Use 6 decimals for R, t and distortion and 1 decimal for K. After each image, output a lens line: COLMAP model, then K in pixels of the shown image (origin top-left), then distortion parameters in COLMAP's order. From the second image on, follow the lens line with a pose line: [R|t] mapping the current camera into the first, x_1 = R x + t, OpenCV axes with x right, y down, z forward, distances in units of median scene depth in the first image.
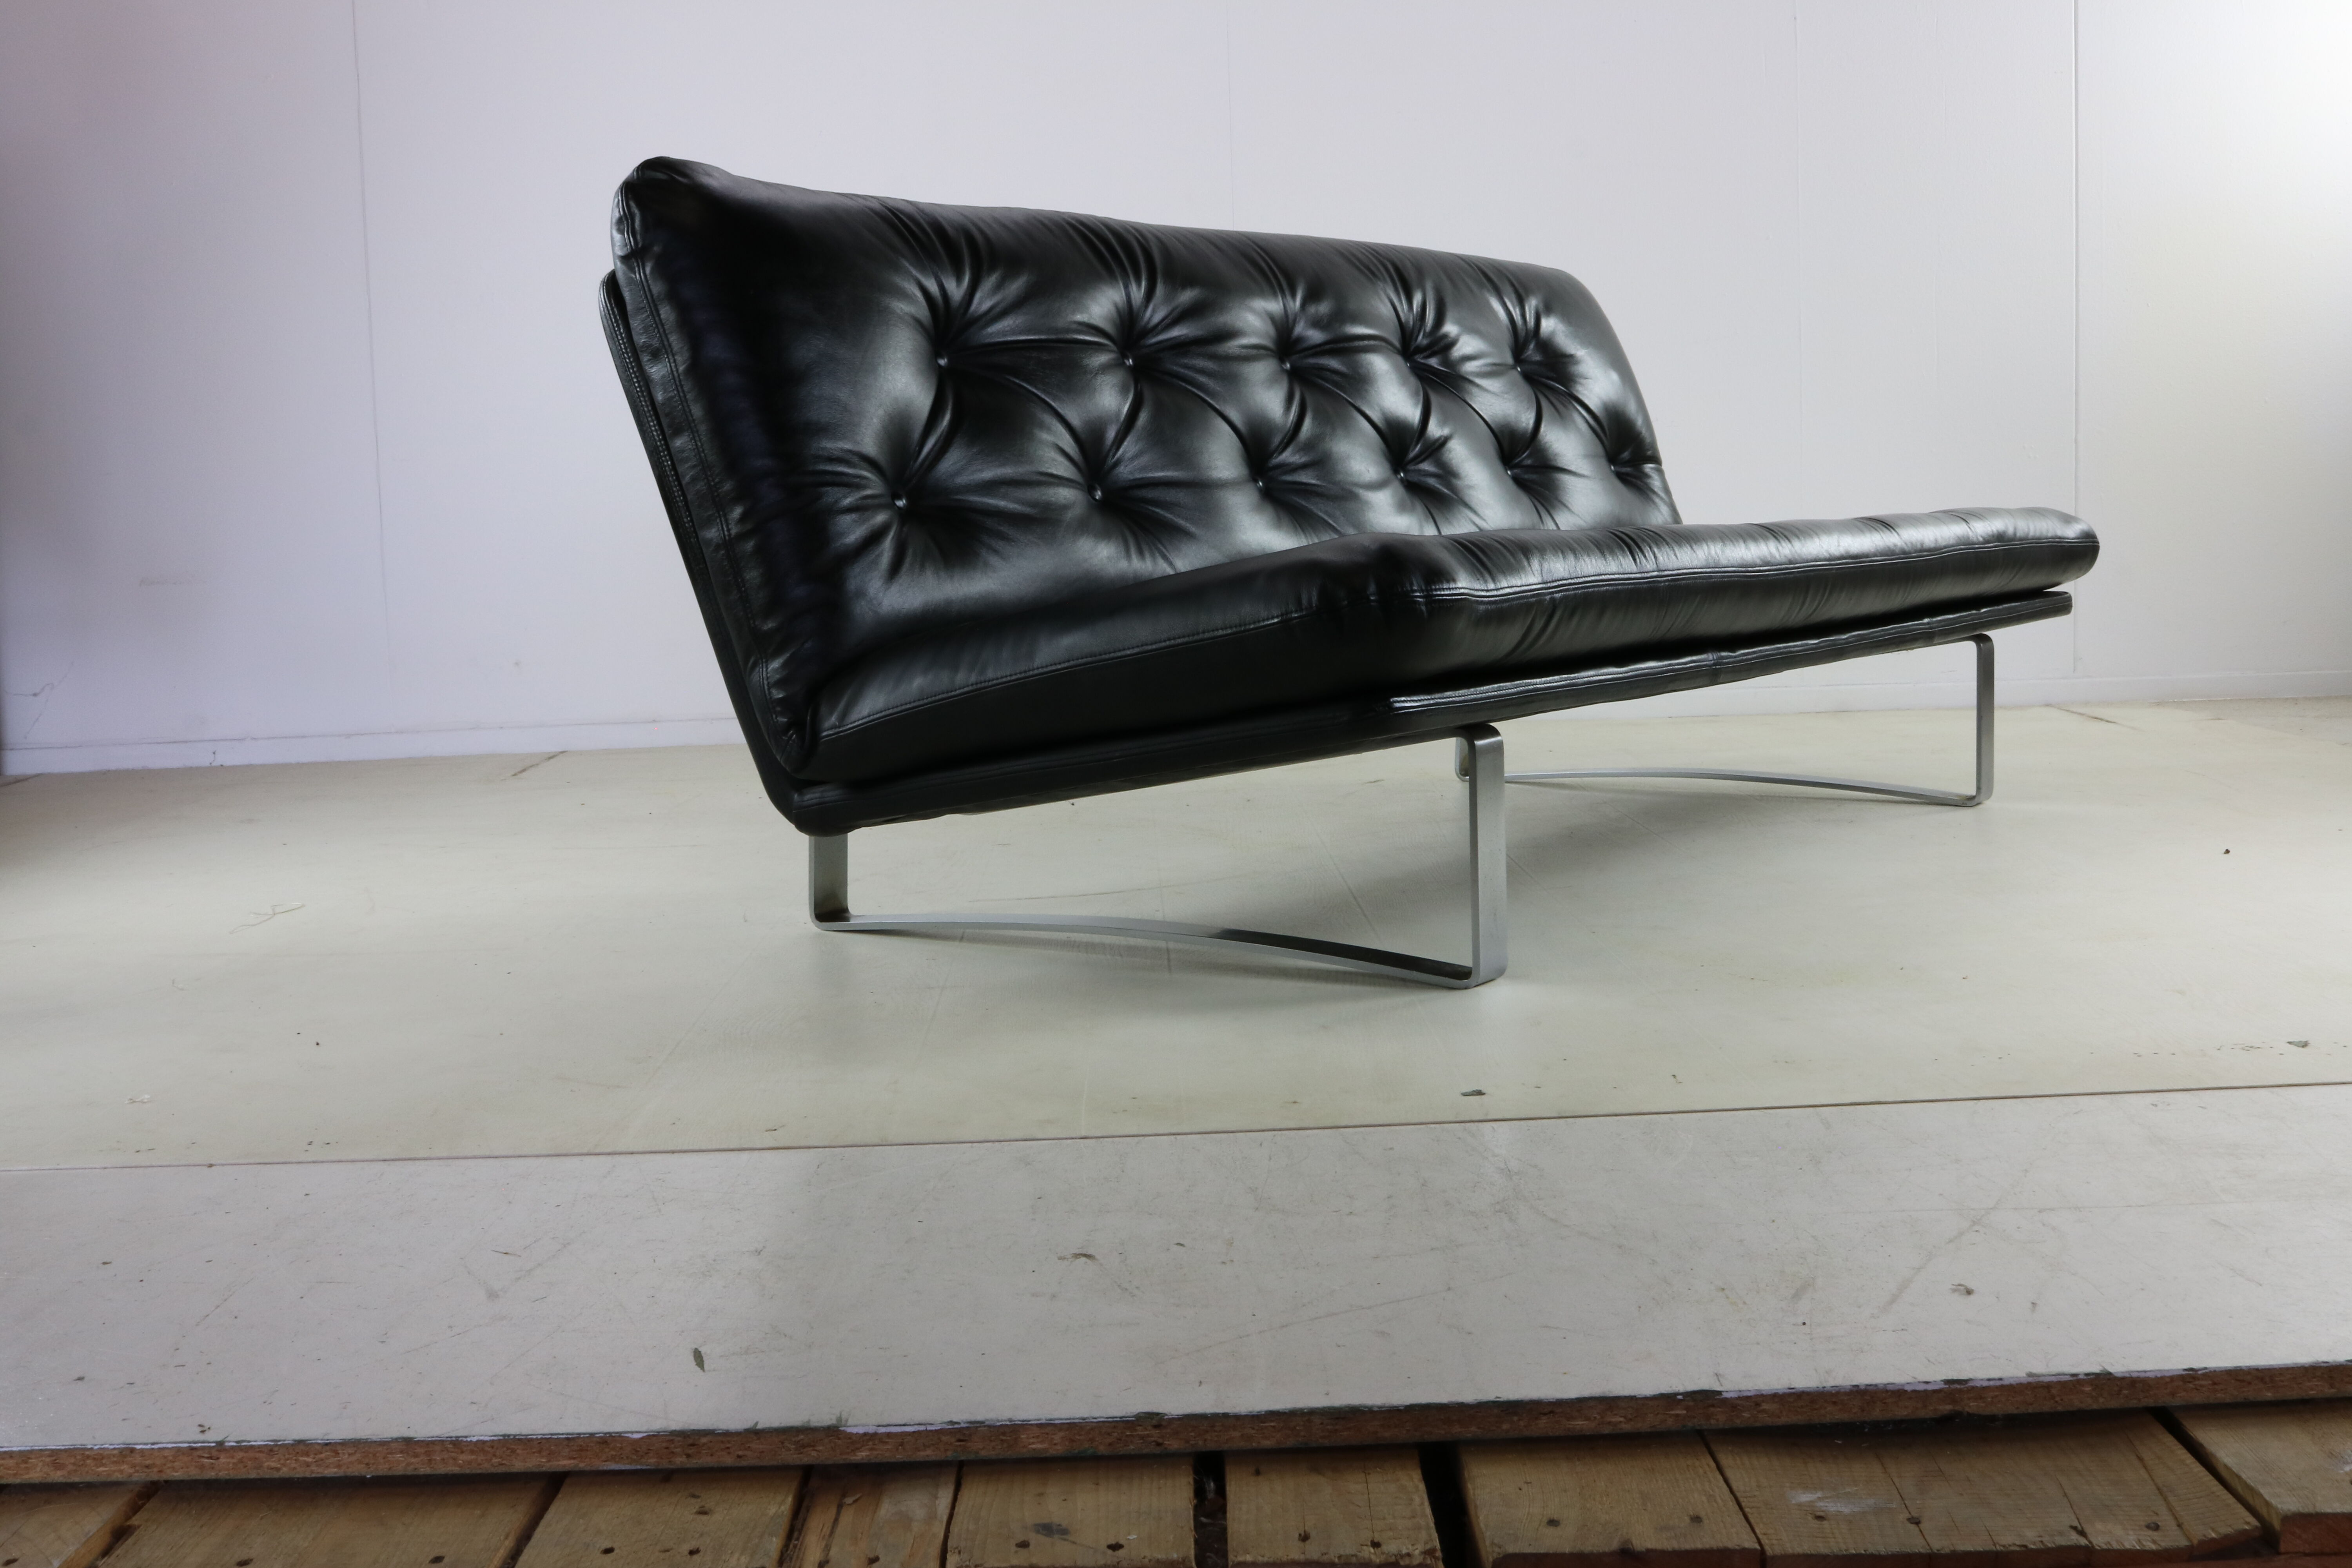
lens RADIAL K [[2653.5, 0, 1180.2], [0, 2653.5, 788.6], [0, 0, 1]] dist [-0.074862, 0.000000]
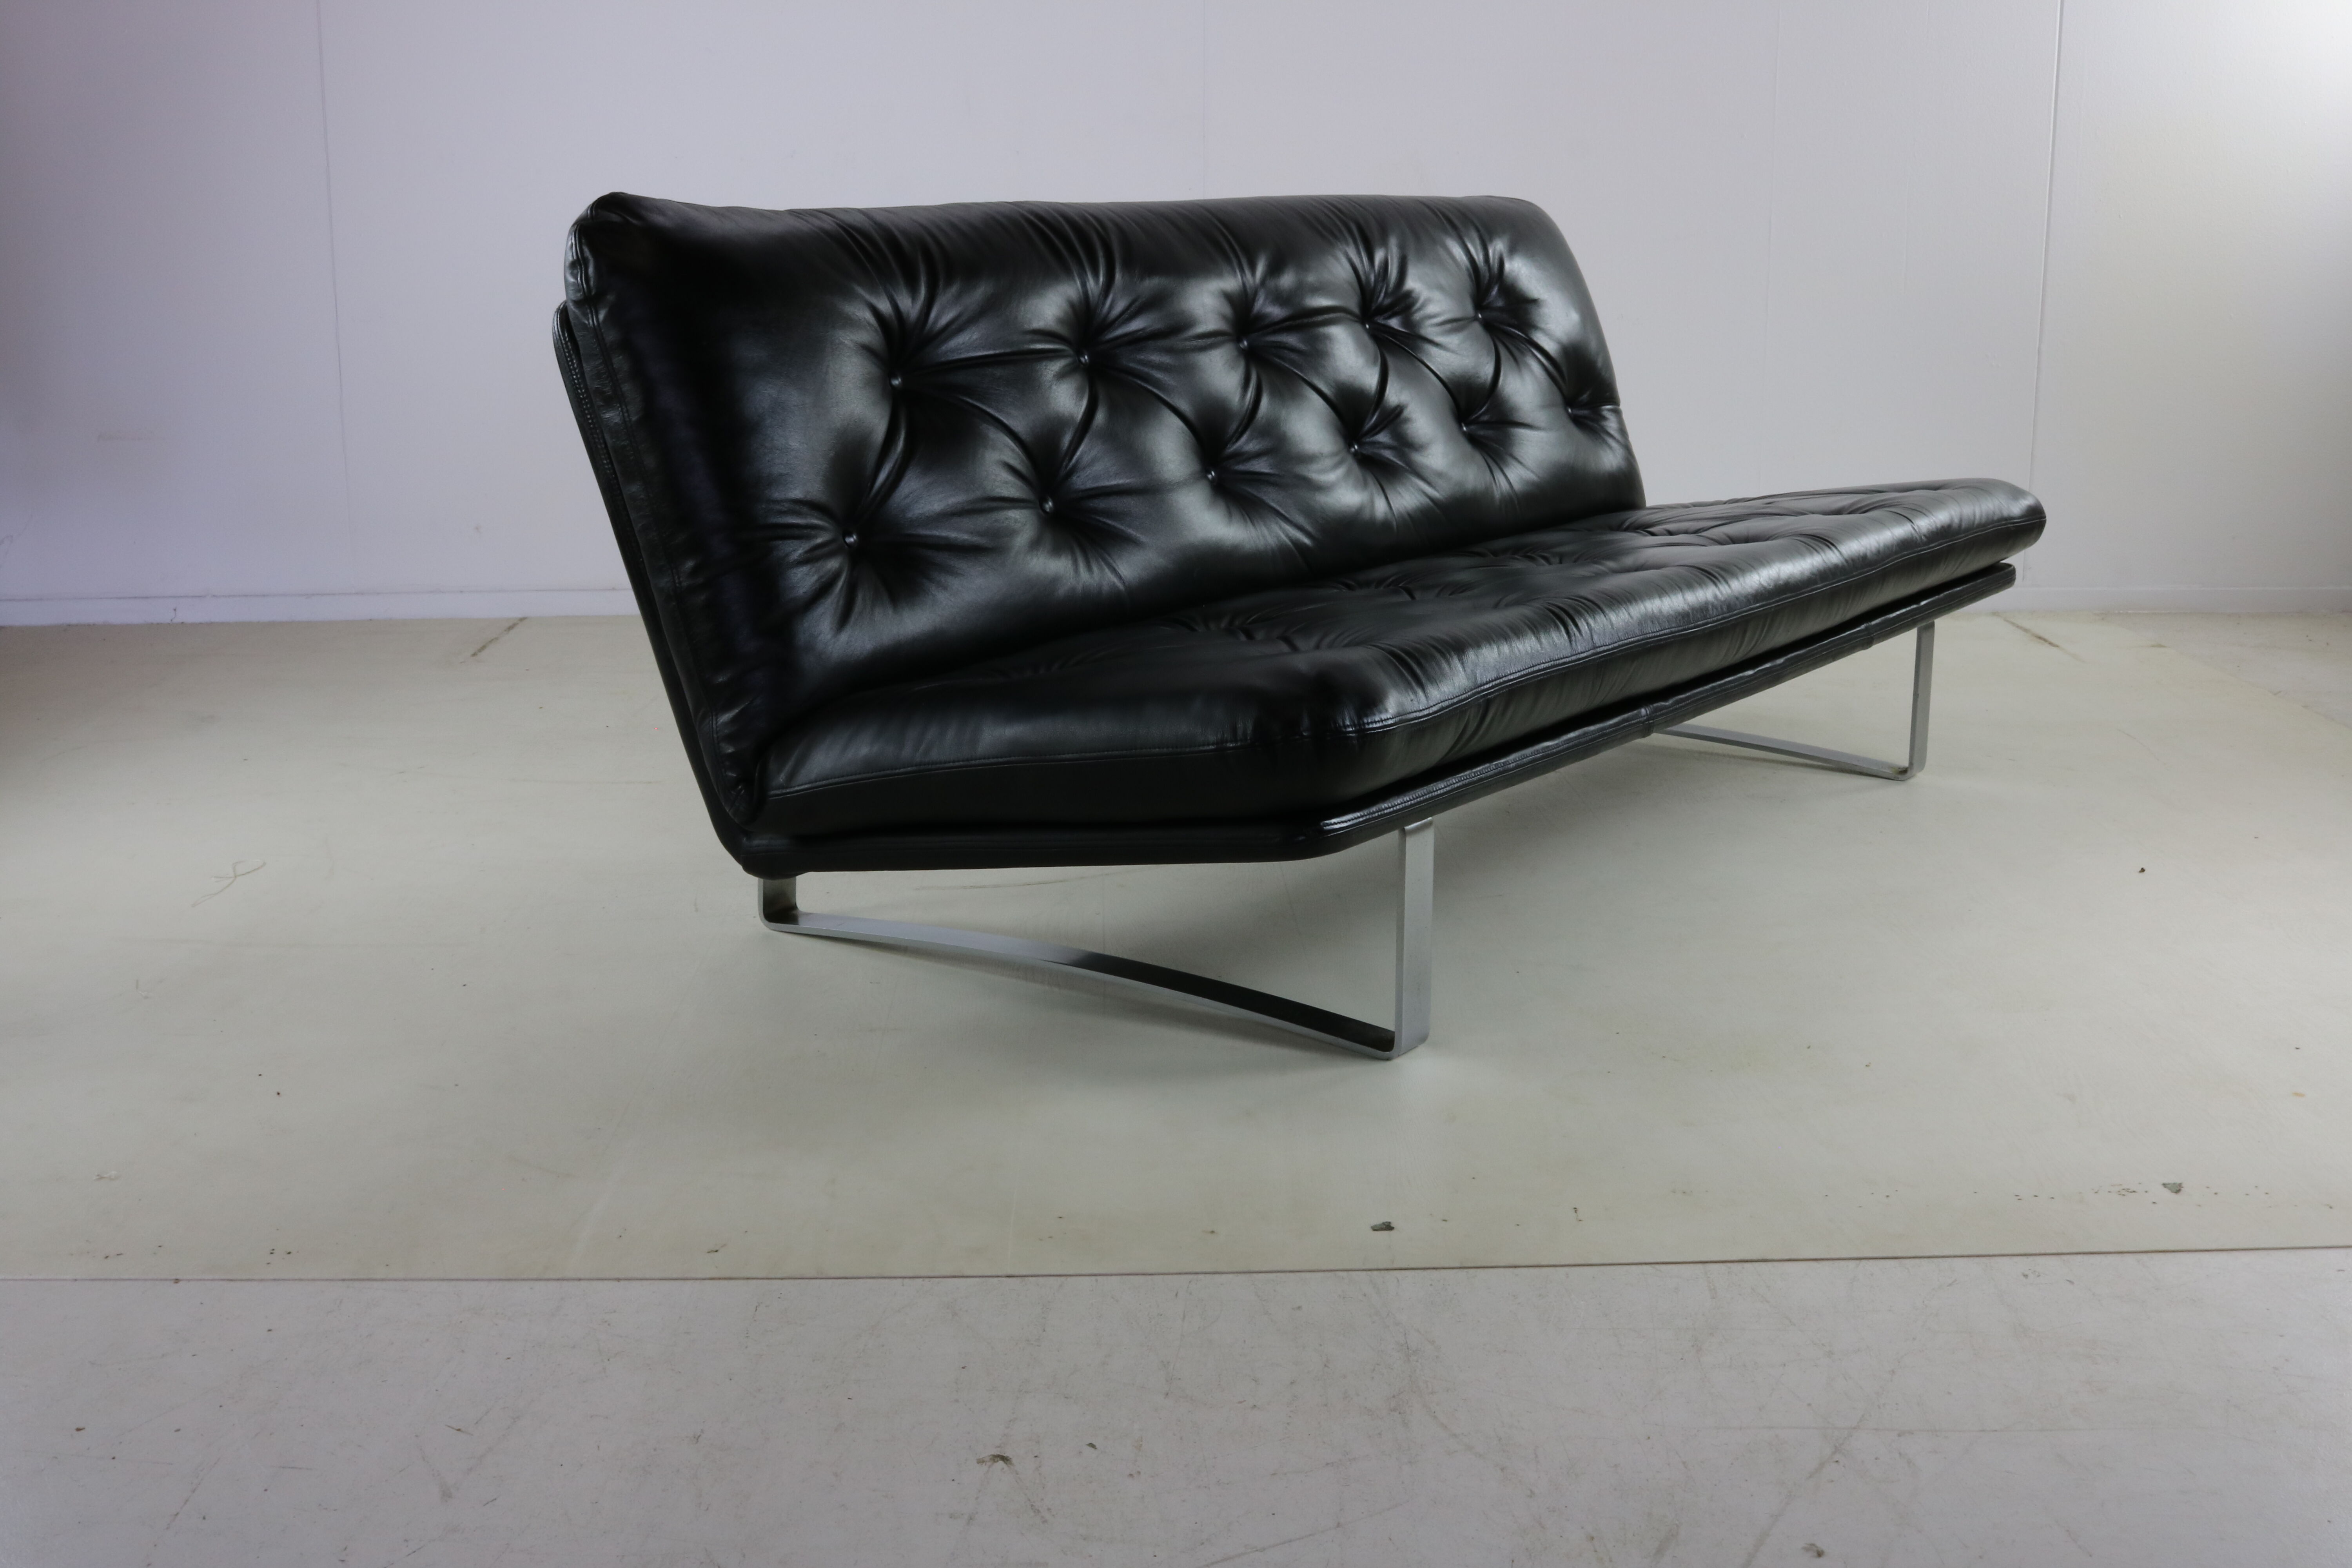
lens RADIAL K [[2653.5, 0, 1185.8], [0, 2653.5, 780.2], [0, 0, 1]] dist [-0.074862, 0.000000]
pose [[0.999522, 0.026676, 0.015612, 0.009088], [-0.028287, 0.993054, 0.114208, -0.142047], [-0.012457, -0.114595, 0.993334, -0.017015]]
